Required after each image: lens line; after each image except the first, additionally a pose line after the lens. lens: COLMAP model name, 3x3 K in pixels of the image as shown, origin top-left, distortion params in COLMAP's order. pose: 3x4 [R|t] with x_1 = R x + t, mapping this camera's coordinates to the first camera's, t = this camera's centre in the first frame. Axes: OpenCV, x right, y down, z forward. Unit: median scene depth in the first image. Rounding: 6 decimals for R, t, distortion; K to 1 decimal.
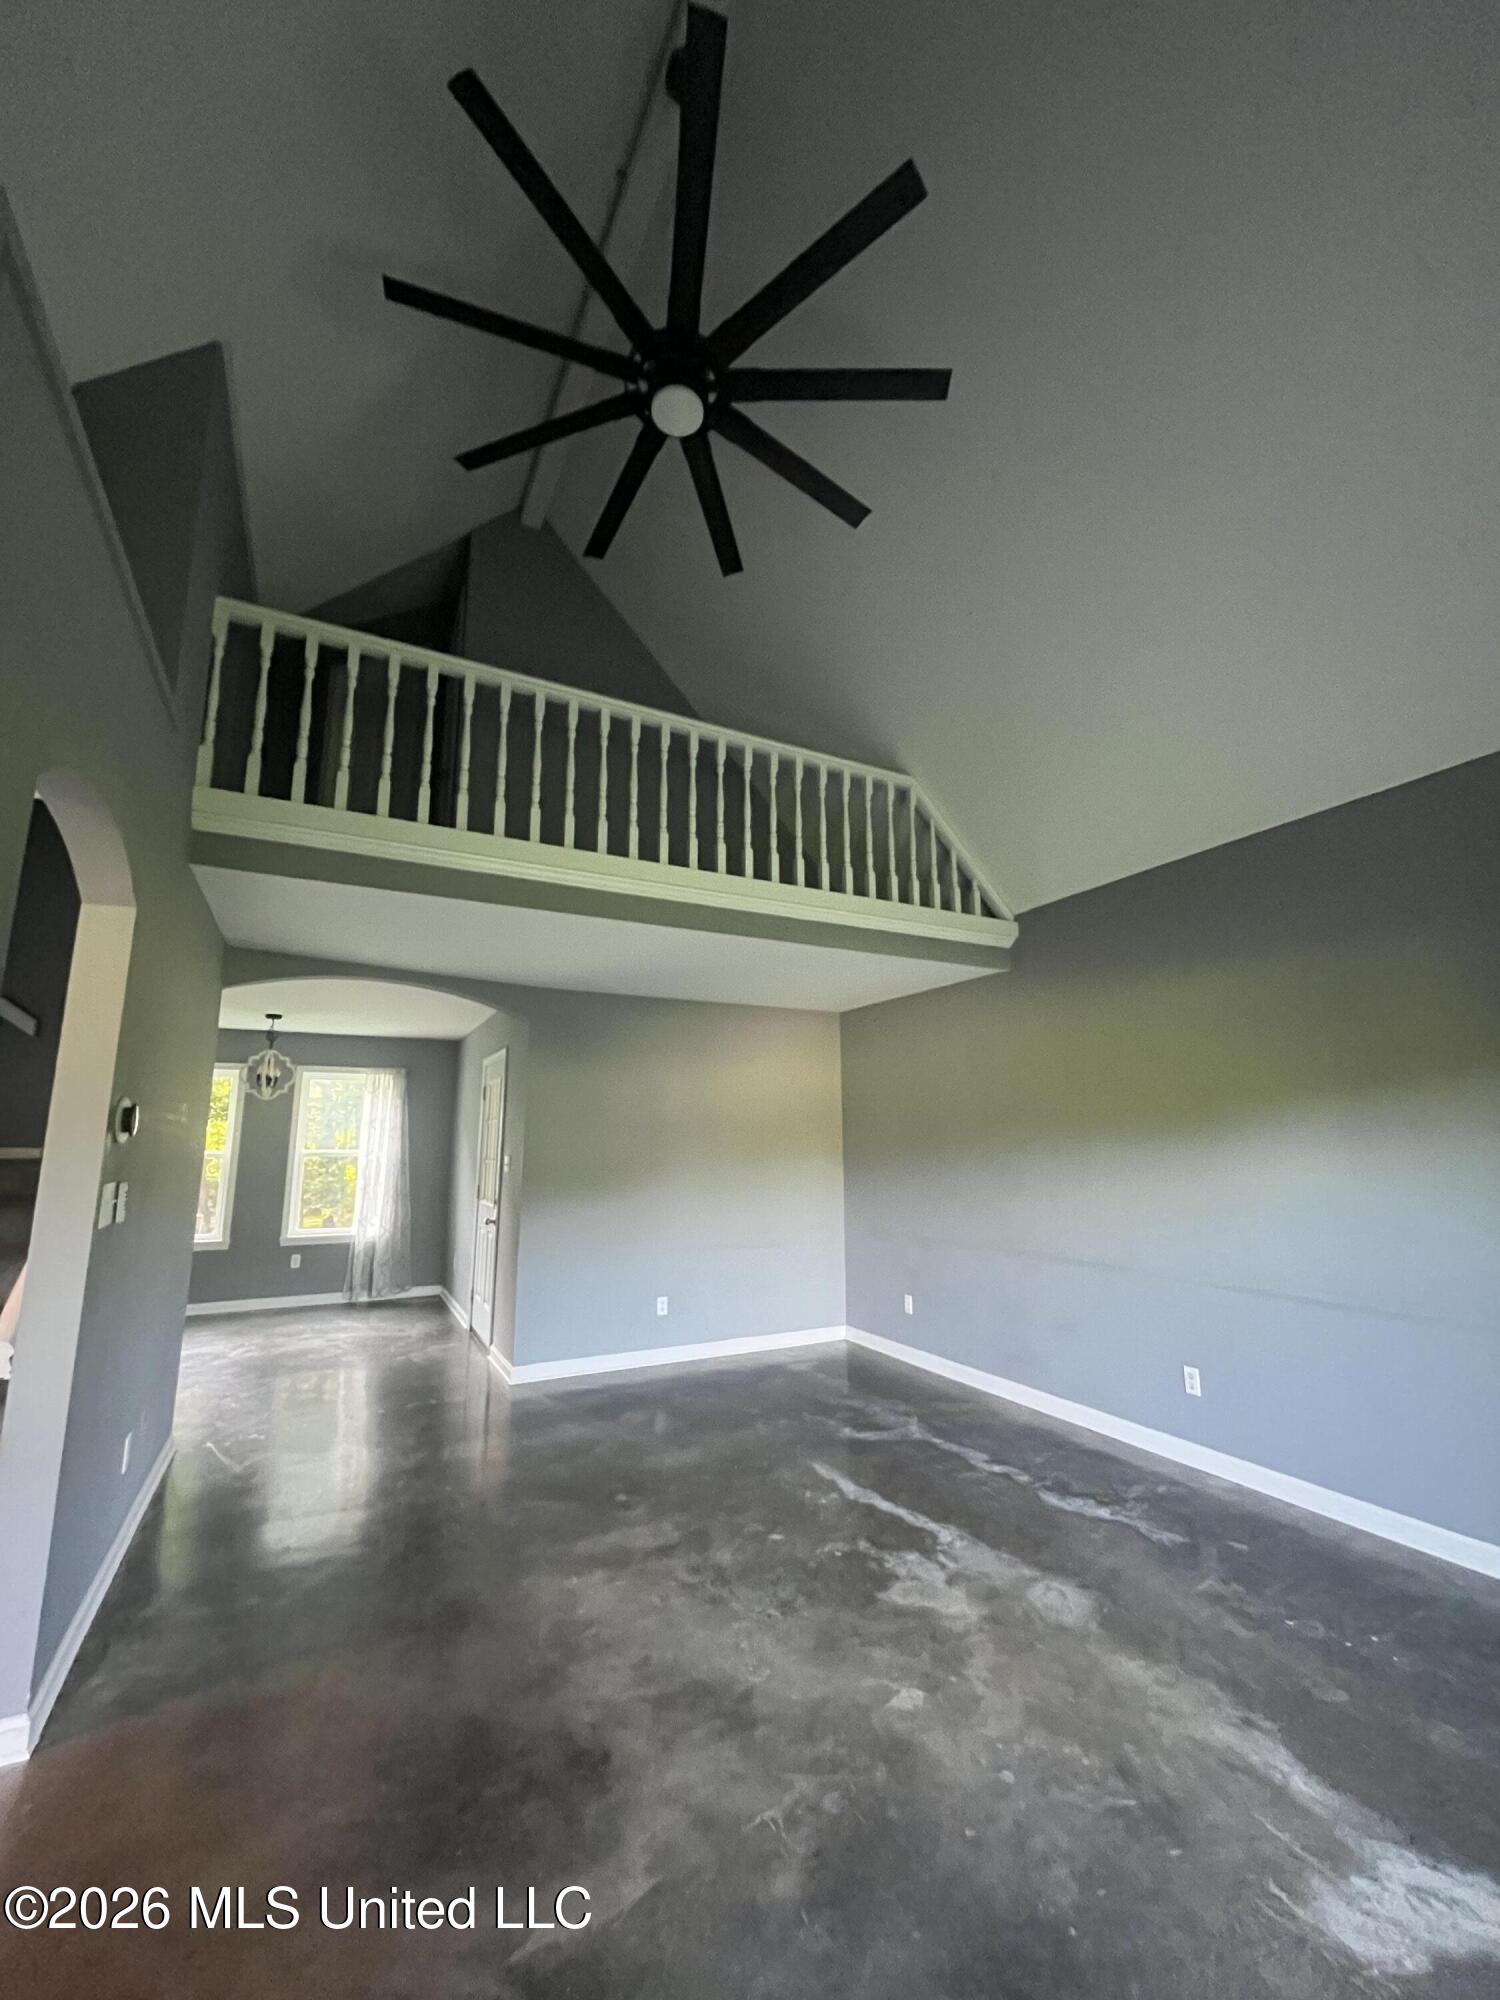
lens RADIAL K [[807.0, 0, 752.6], [0, 807.0, 998.7], [0, 0, 1]] dist [-0.003517, -0.000181]
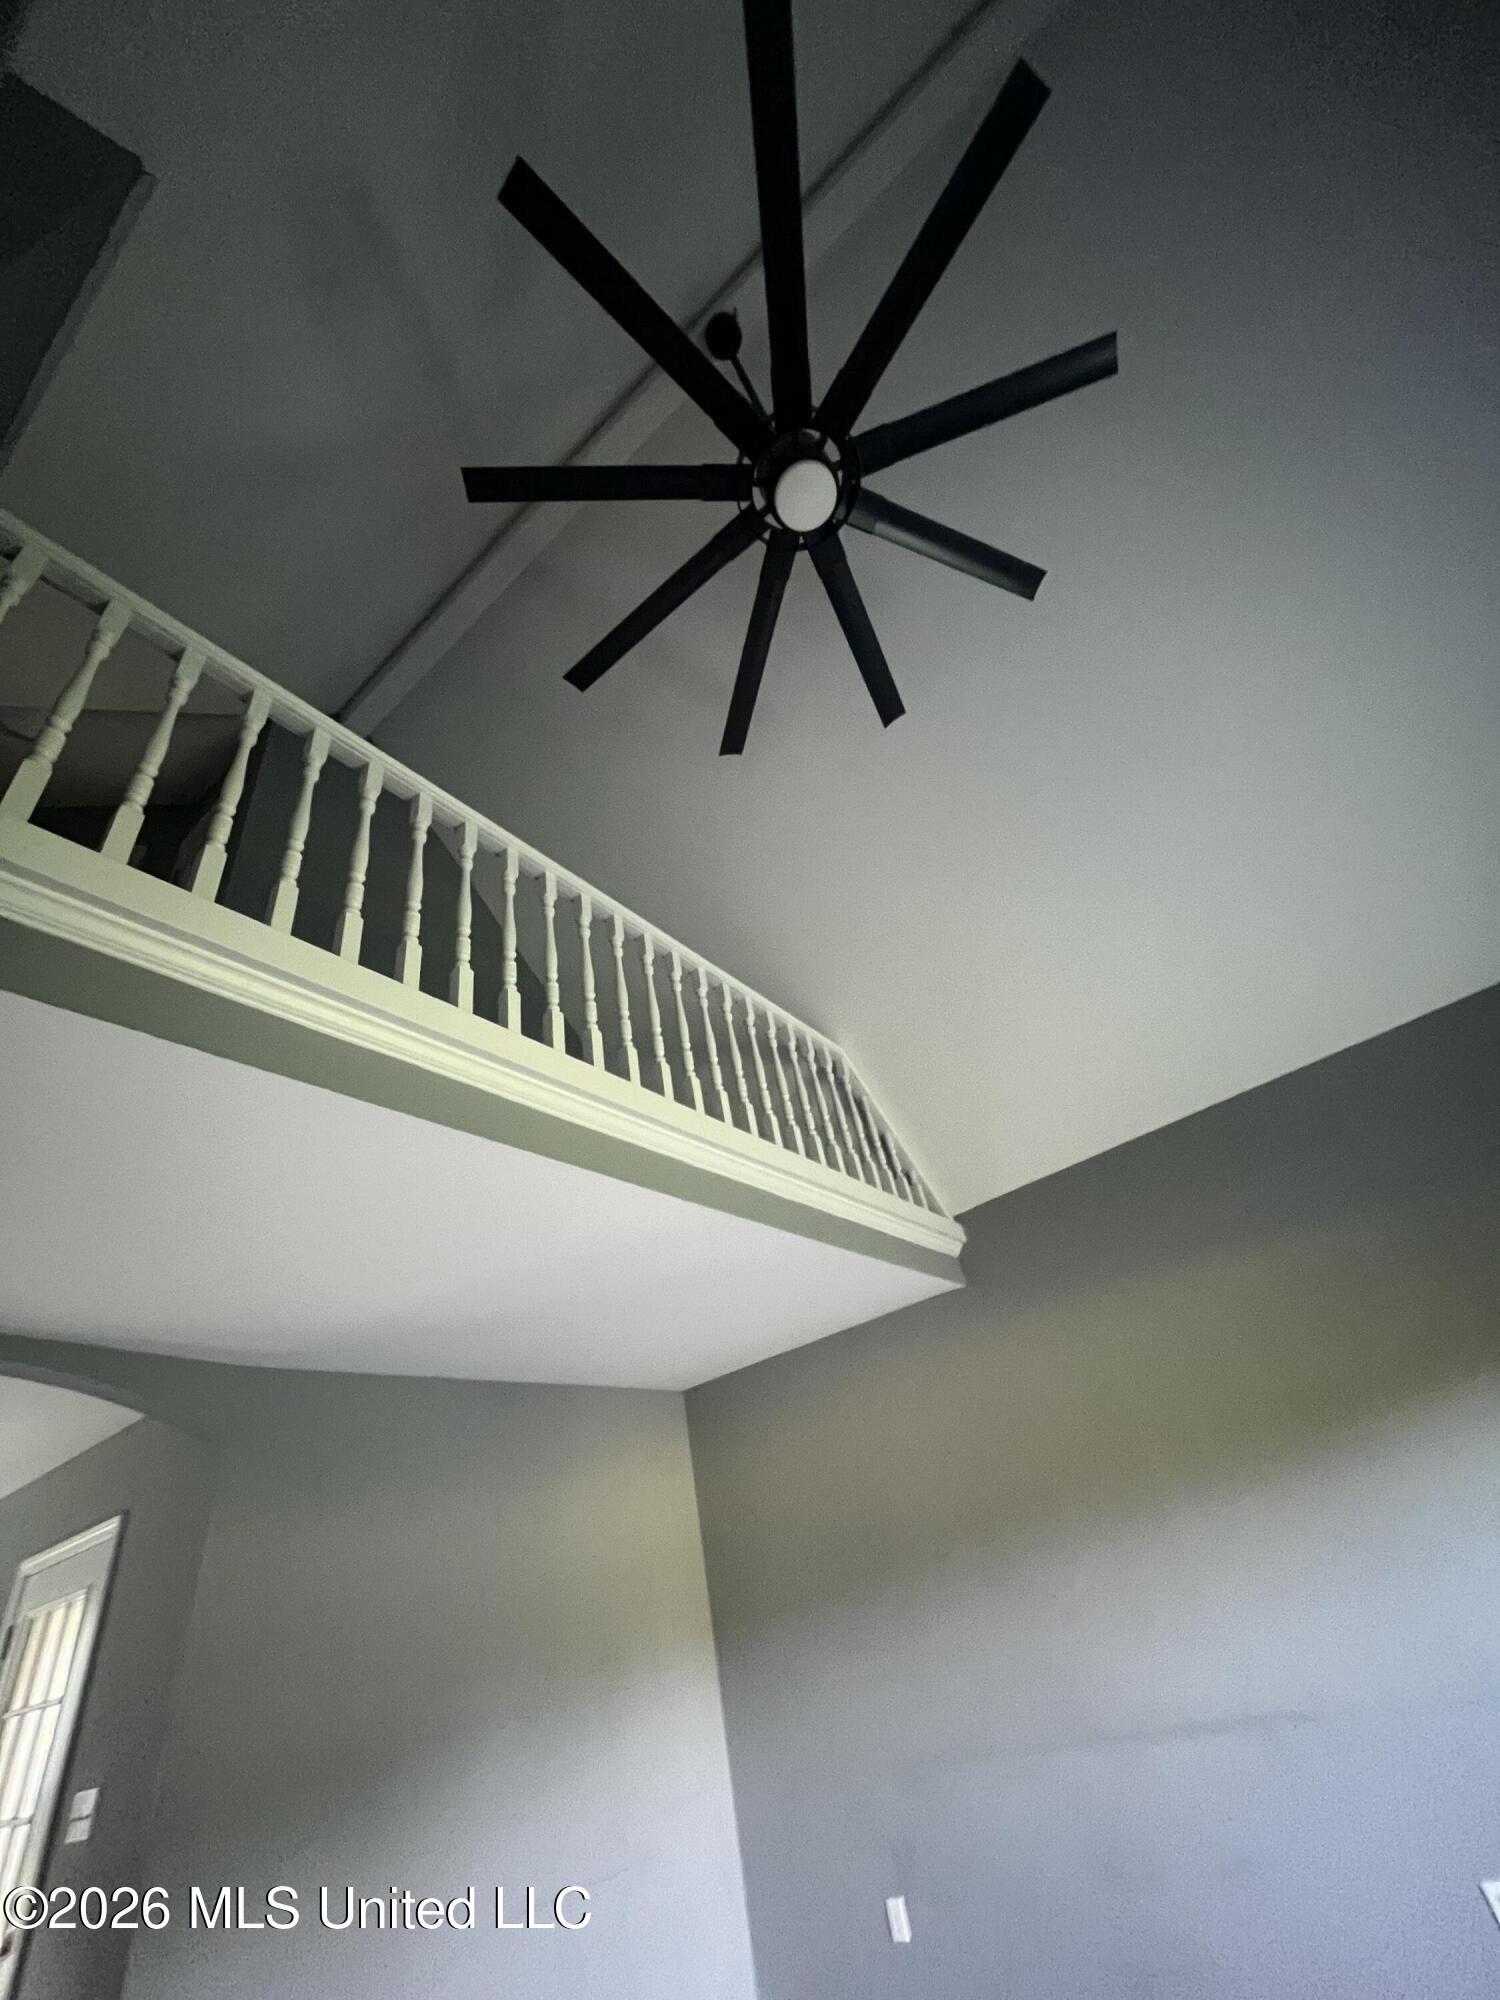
lens RADIAL K [[816.2, 0, 750.0], [0, 816.2, 1000.0], [0, 0, 1]] dist [-0.000157, -0.000051]
pose [[0.896614, 0.110821, 0.428722, -0.250673], [0.103911, 0.888487, -0.446982, 0.053062], [-0.430449, 0.445319, 0.785114, 0.339531]]
